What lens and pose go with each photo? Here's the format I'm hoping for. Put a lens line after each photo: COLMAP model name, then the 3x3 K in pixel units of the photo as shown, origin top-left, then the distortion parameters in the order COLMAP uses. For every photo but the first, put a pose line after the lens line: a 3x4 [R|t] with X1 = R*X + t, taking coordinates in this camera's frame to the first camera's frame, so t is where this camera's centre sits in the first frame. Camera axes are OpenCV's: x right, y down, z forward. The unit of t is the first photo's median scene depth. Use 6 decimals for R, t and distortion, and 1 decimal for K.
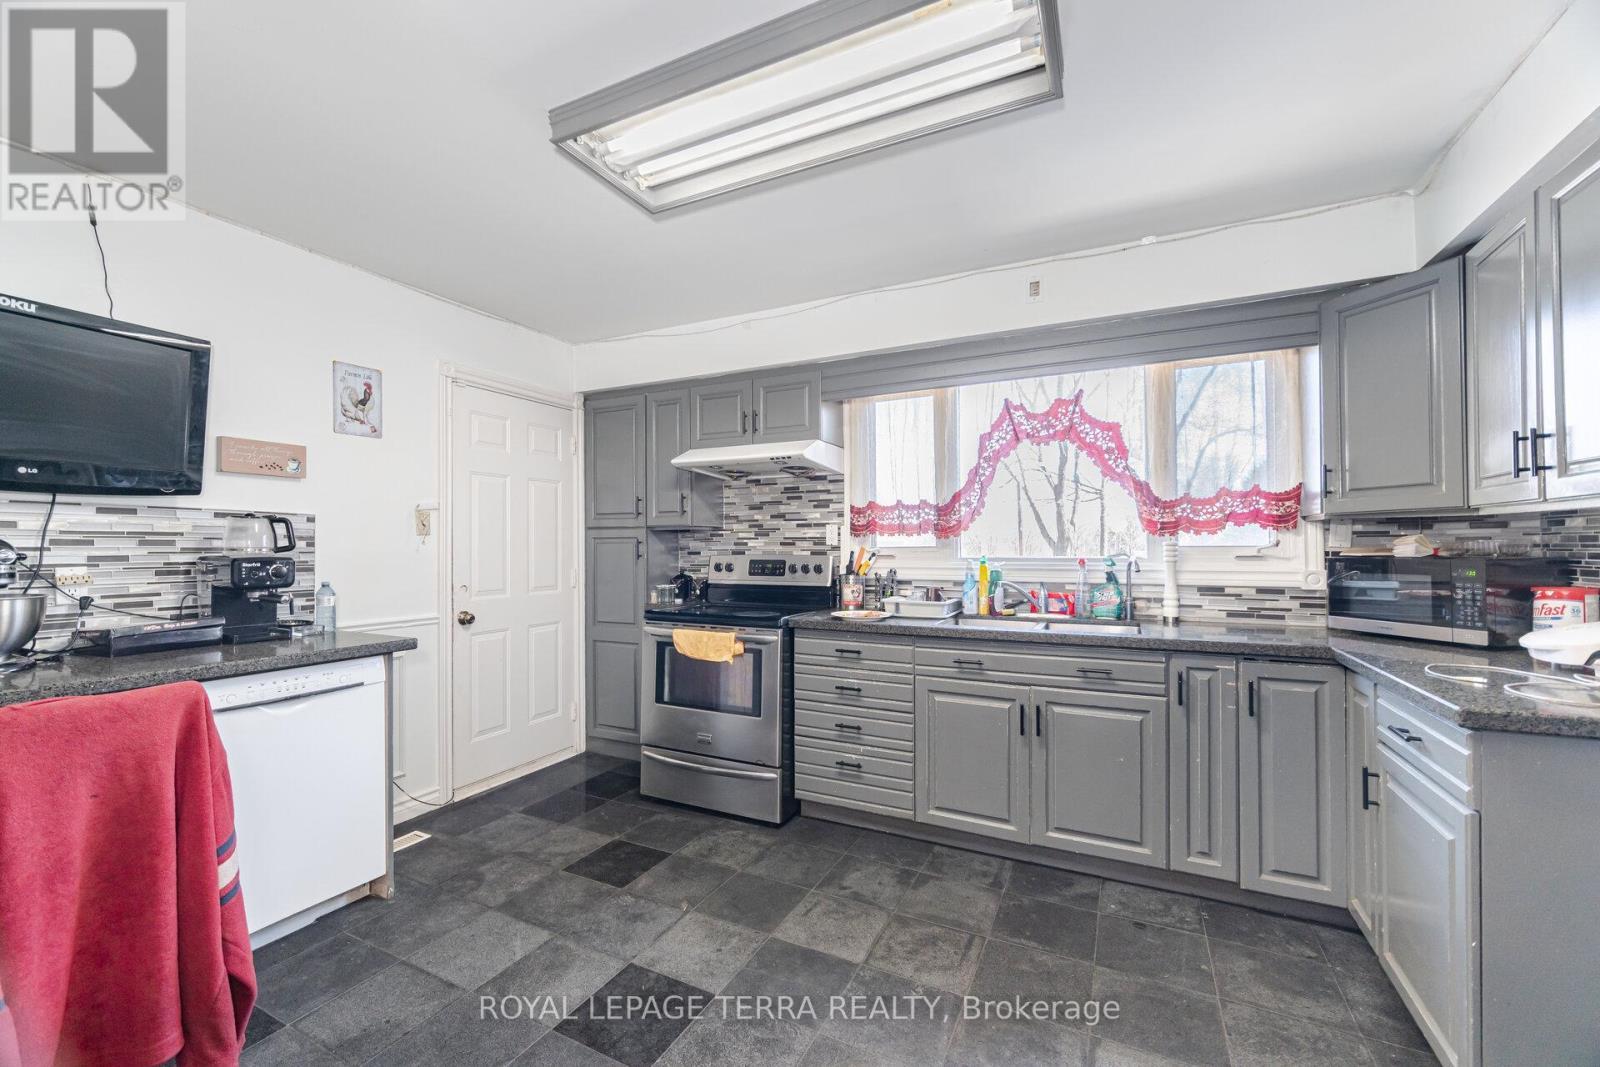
lens RADIAL K [[655.0, 0, 796.1], [0, 655.0, 536.9], [0, 0, 1]] dist [0.004897, -0.001533]
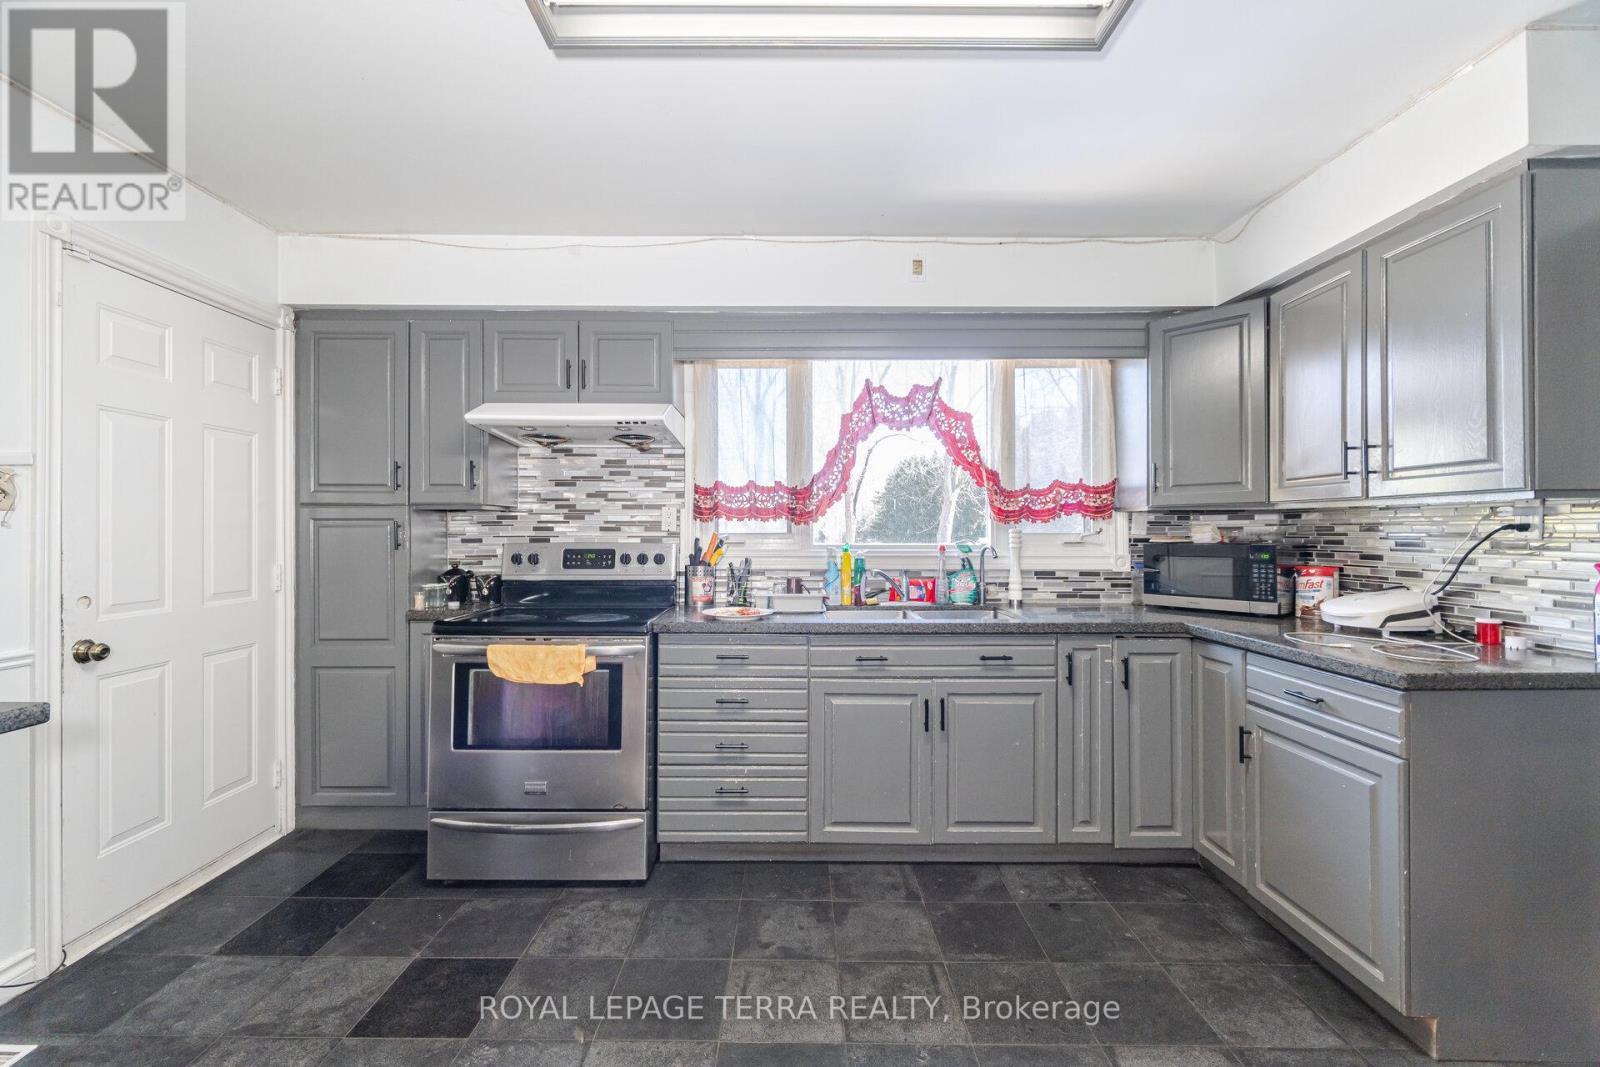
lens RADIAL K [[655.0, 0, 777.6], [0, 655.0, 526.6], [0, 0, 1]] dist [0.004897, -0.001533]
pose [[0.894824, 0.007196, 0.446362, -0.225668], [-0.010091, 0.999941, 0.004110, 0.002471], [-0.446306, -0.008182, 0.894843, 0.202116]]
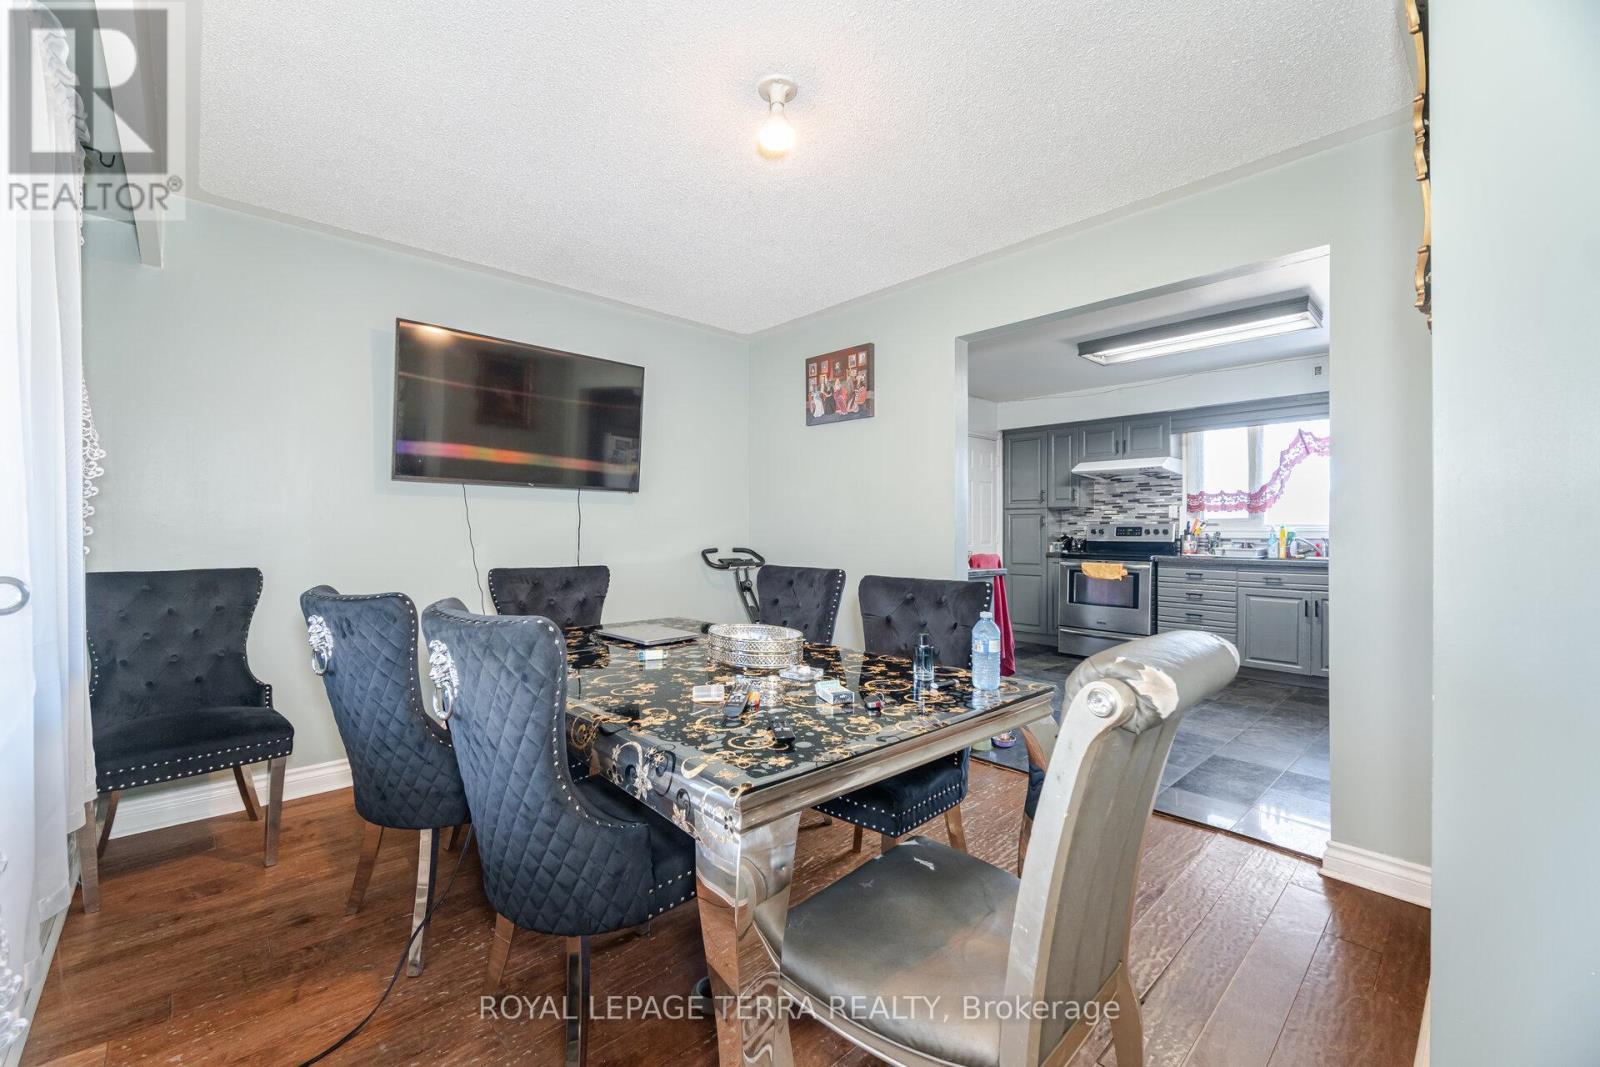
lens RADIAL K [[655.0, 0, 794.0], [0, 655.0, 529.4], [0, 0, 1]] dist [0.004897, -0.001533]
pose [[0.938809, 0.003981, -0.344414, -0.313244], [0.001050, 0.999895, 0.014420, 0.019236], [0.344435, -0.013899, 0.938707, -1.021224]]
